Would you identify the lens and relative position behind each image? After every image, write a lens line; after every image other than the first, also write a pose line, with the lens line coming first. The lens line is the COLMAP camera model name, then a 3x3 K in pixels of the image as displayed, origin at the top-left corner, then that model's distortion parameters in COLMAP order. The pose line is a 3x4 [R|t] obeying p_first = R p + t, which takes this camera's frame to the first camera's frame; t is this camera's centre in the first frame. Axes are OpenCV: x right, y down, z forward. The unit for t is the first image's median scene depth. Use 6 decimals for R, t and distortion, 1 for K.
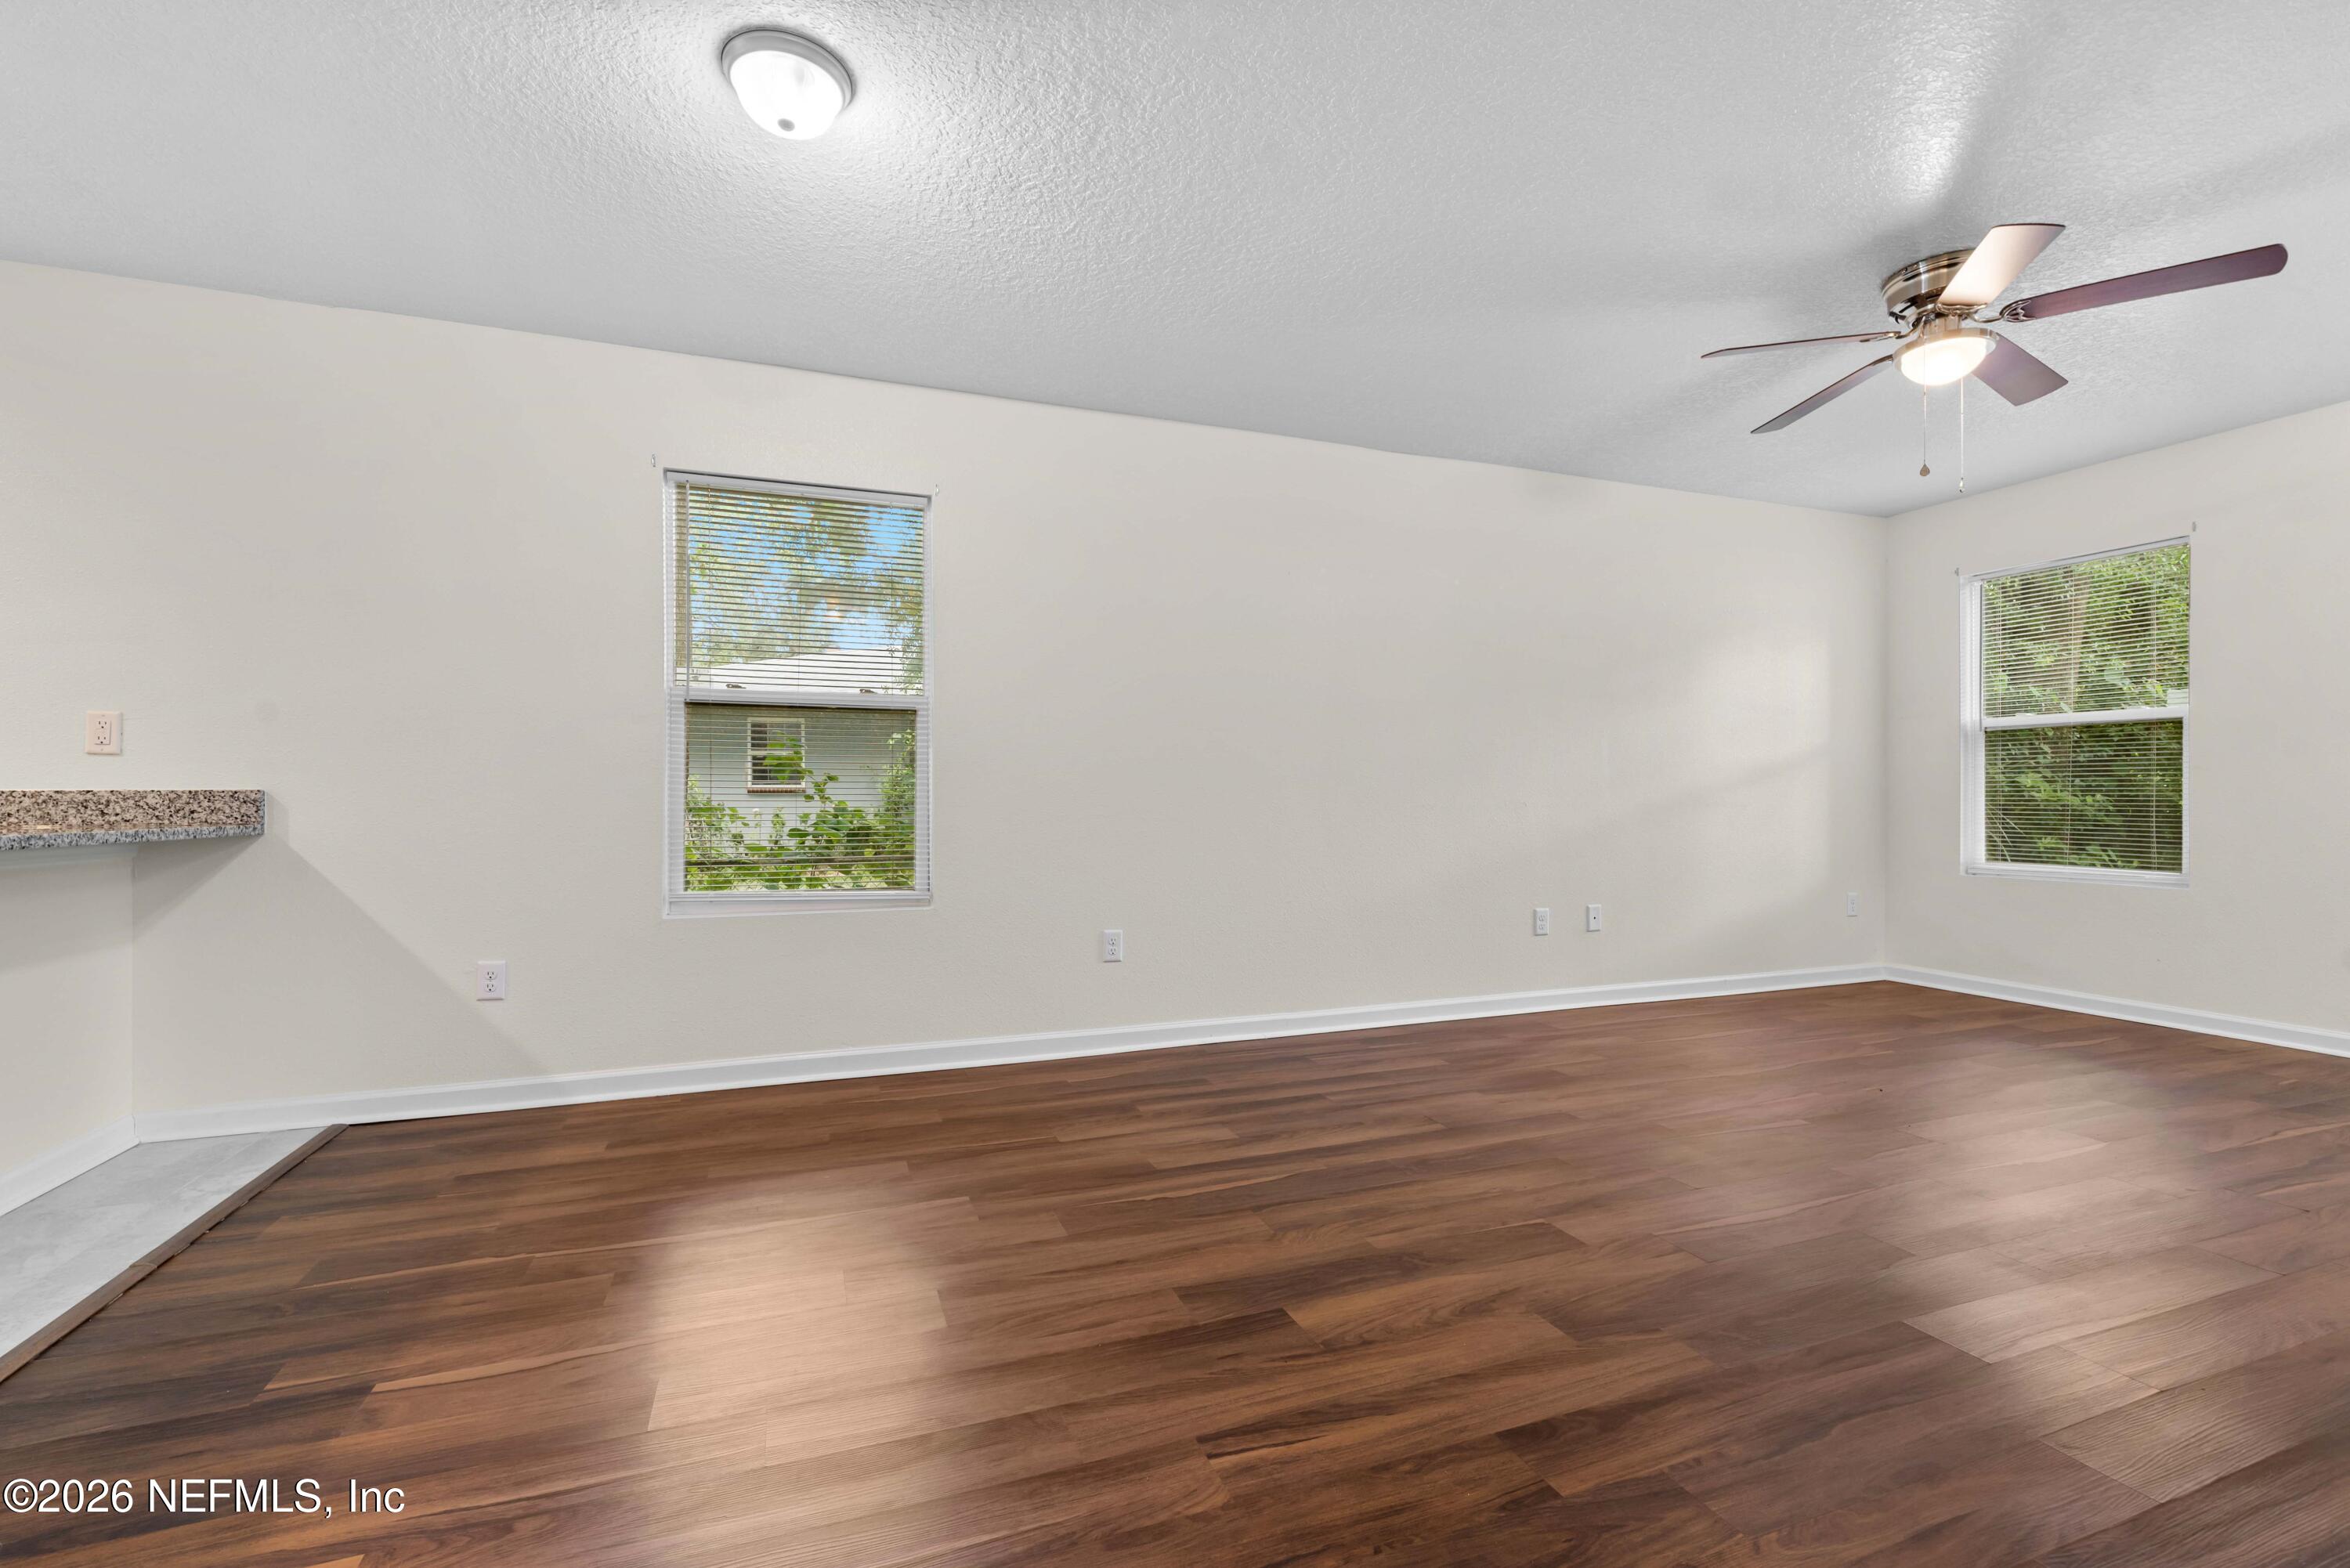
lens RADIAL K [[1009.6, 0, 1174.8], [0, 1009.6, 803.8], [0, 0, 1]] dist [0.002872, 0.000420]
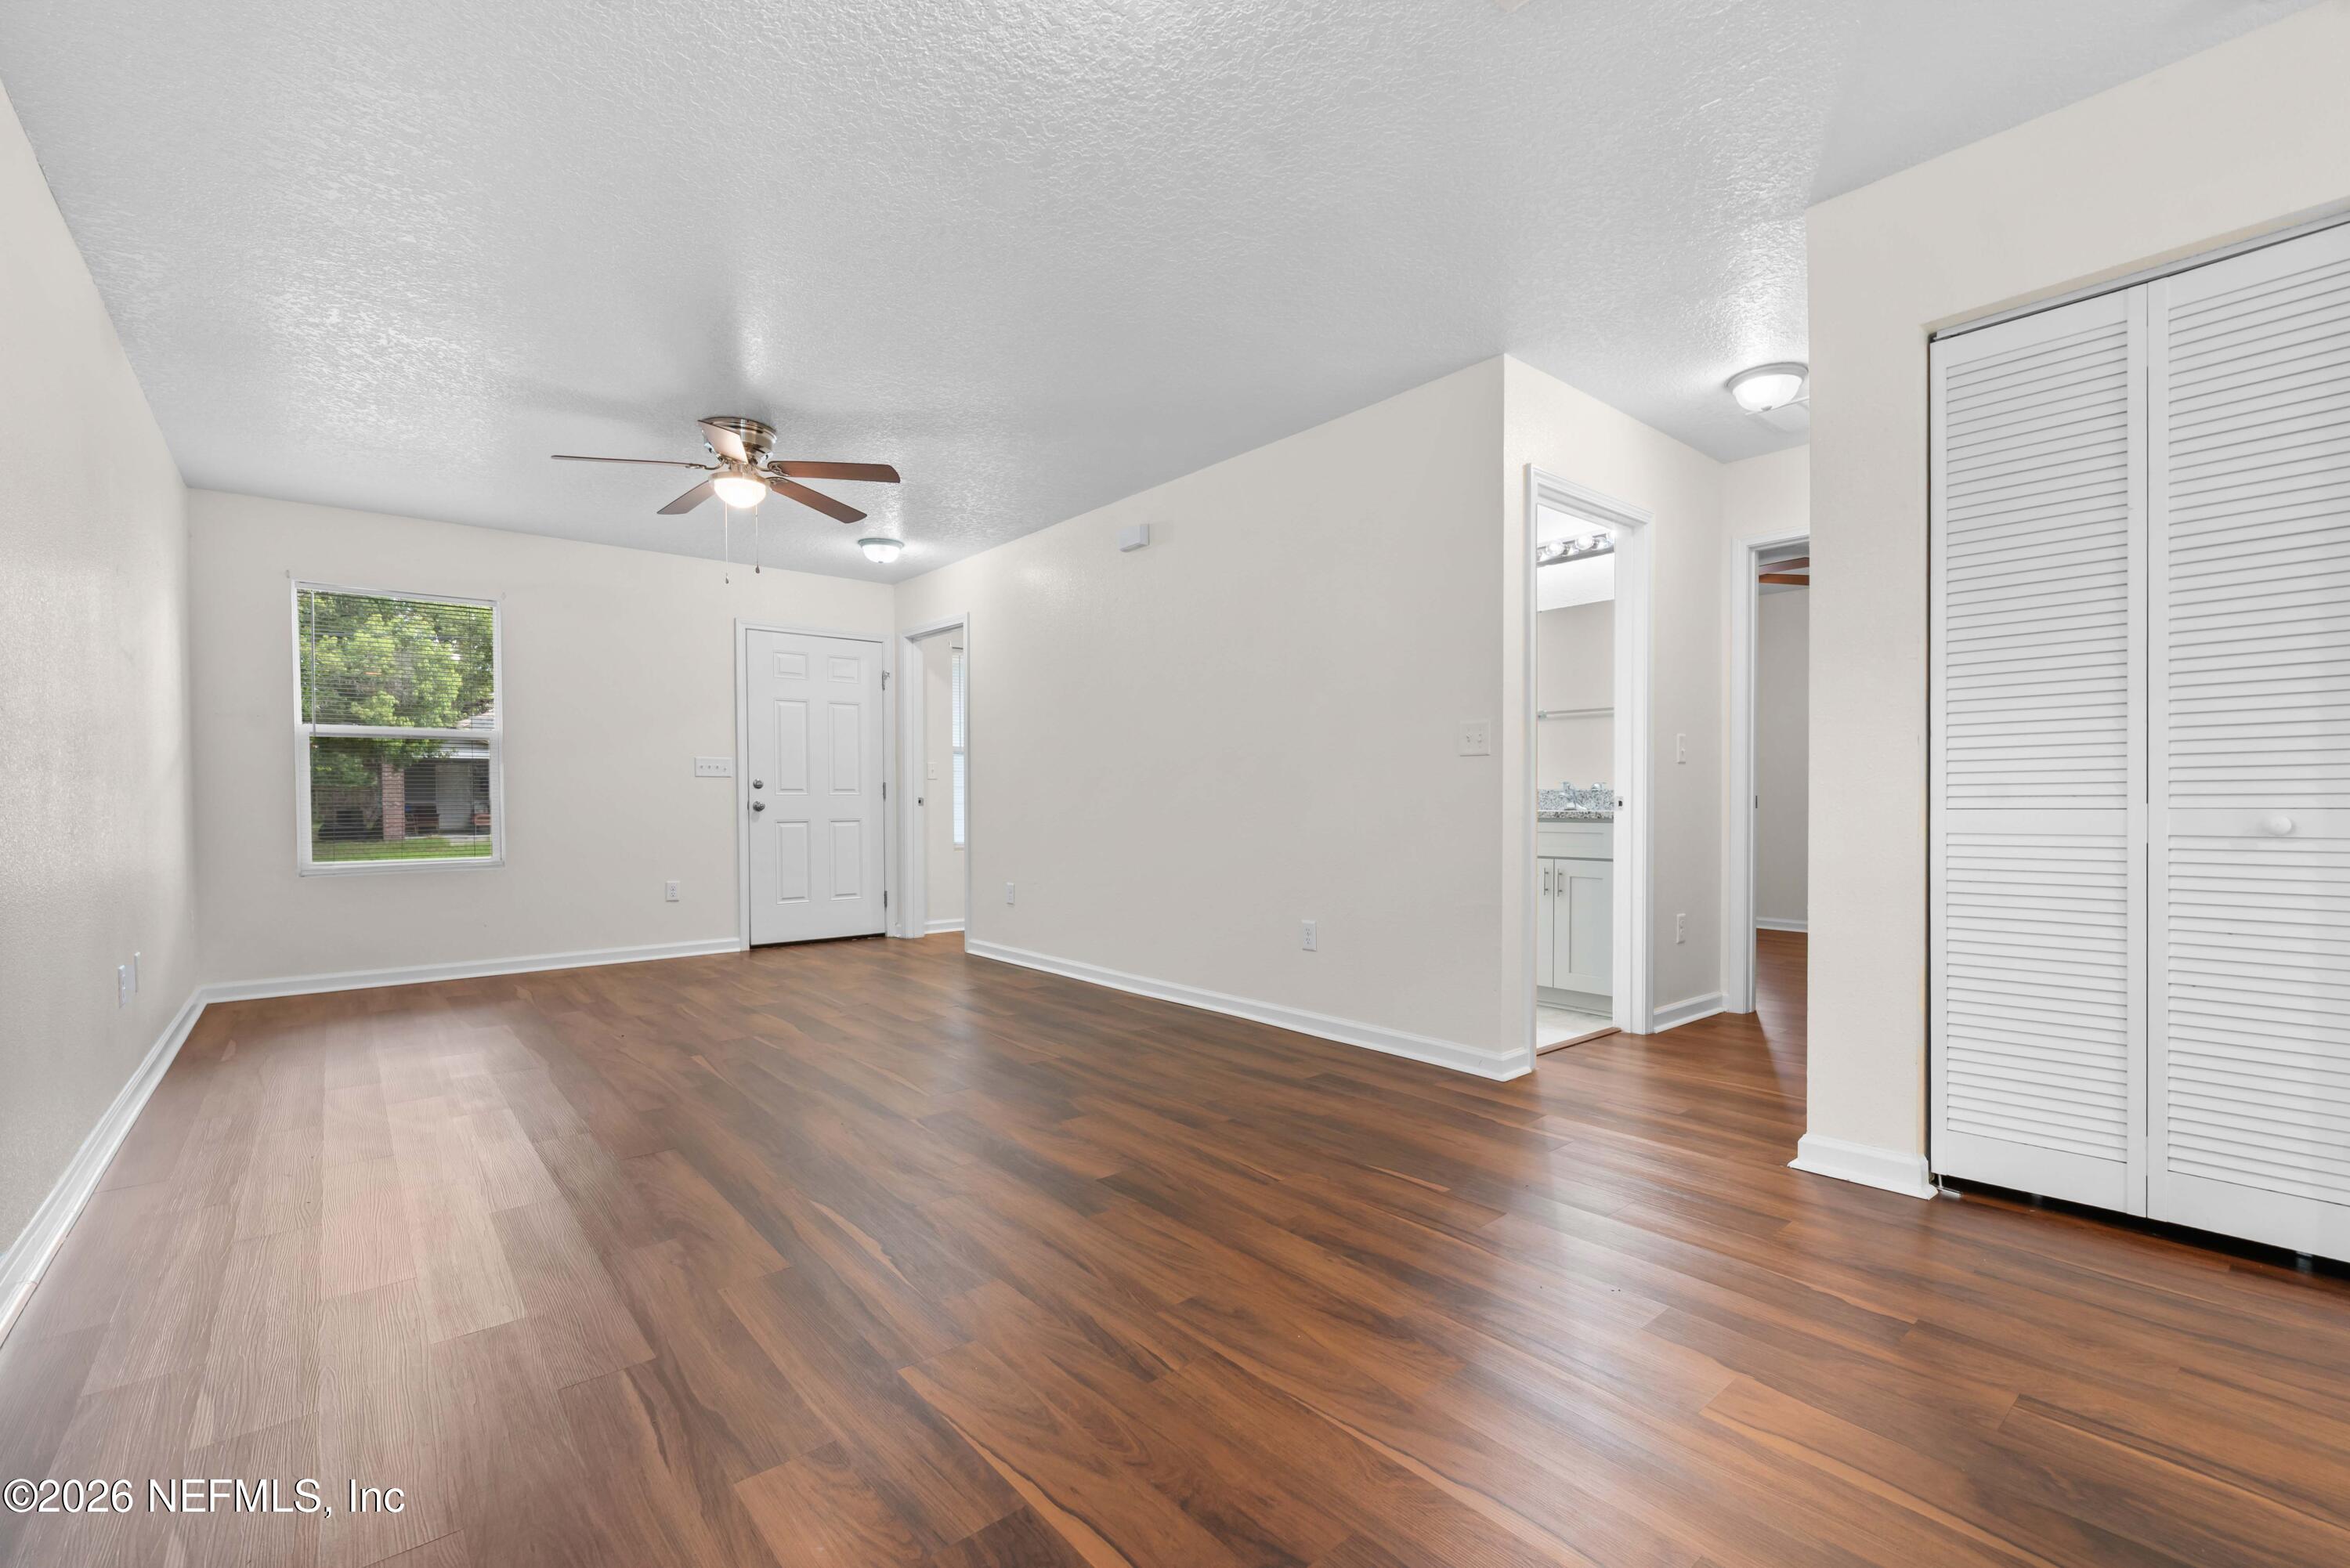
lens RADIAL K [[1009.6, 0, 1169.2], [0, 1009.6, 794.6], [0, 0, 1]] dist [0.002872, 0.000420]
pose [[-0.331211, 0.005351, 0.943542, -1.213735], [0.012724, 0.999918, -0.001204, 0.001152], [-0.943471, 0.011607, -0.331252, 1.393962]]
